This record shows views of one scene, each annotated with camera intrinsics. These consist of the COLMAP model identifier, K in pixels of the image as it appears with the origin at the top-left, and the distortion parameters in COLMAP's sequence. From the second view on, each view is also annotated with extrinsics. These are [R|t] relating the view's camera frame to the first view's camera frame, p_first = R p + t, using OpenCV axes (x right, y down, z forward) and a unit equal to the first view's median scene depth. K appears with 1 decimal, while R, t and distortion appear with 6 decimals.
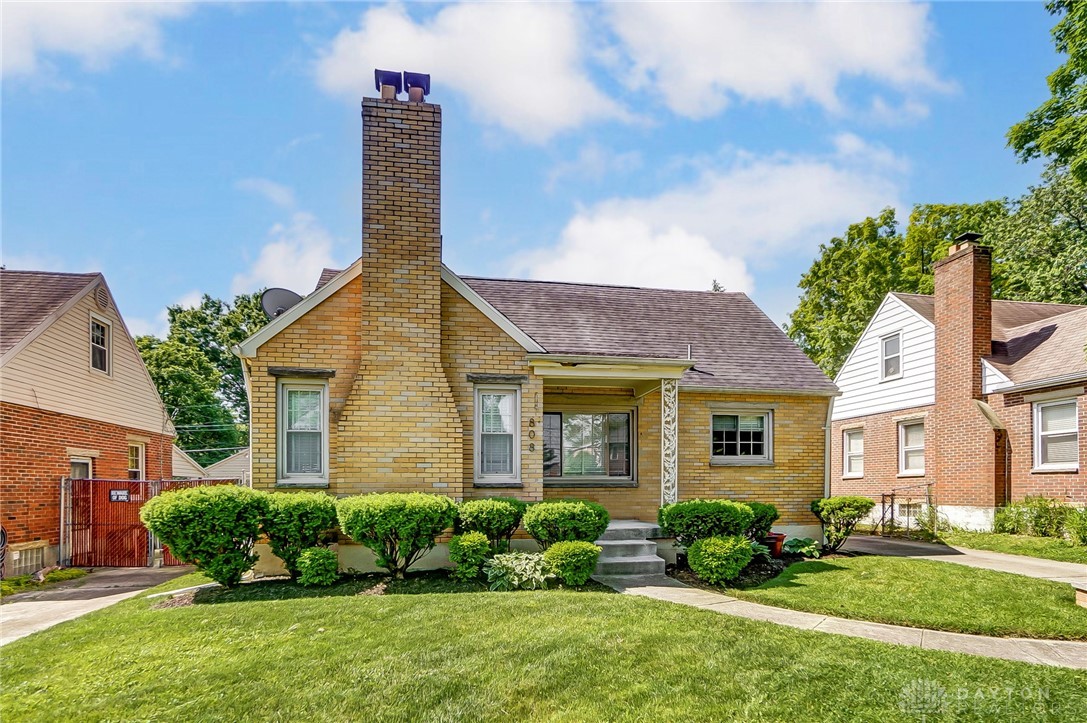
lens RADIAL K [[556.7, 0, 543.4], [0, 556.7, 396.2], [0, 0, 1]] dist [-0.004159, 0.000479]
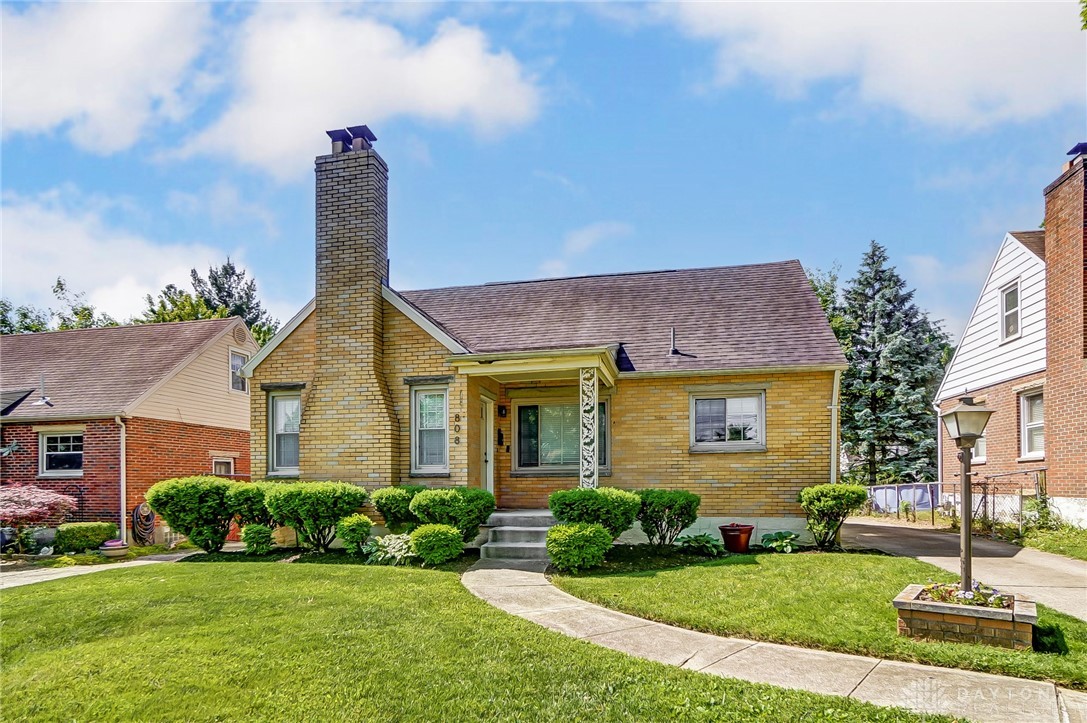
lens RADIAL K [[555.8, 0, 540.1], [0, 555.8, 385.6], [0, 0, 1]] dist [-0.005613, -0.000203]
pose [[0.935367, -0.065477, -0.347565, 0.518834], [0.062927, 0.997844, -0.018632, 0.014731], [0.348035, -0.004443, 0.937471, 0.029000]]
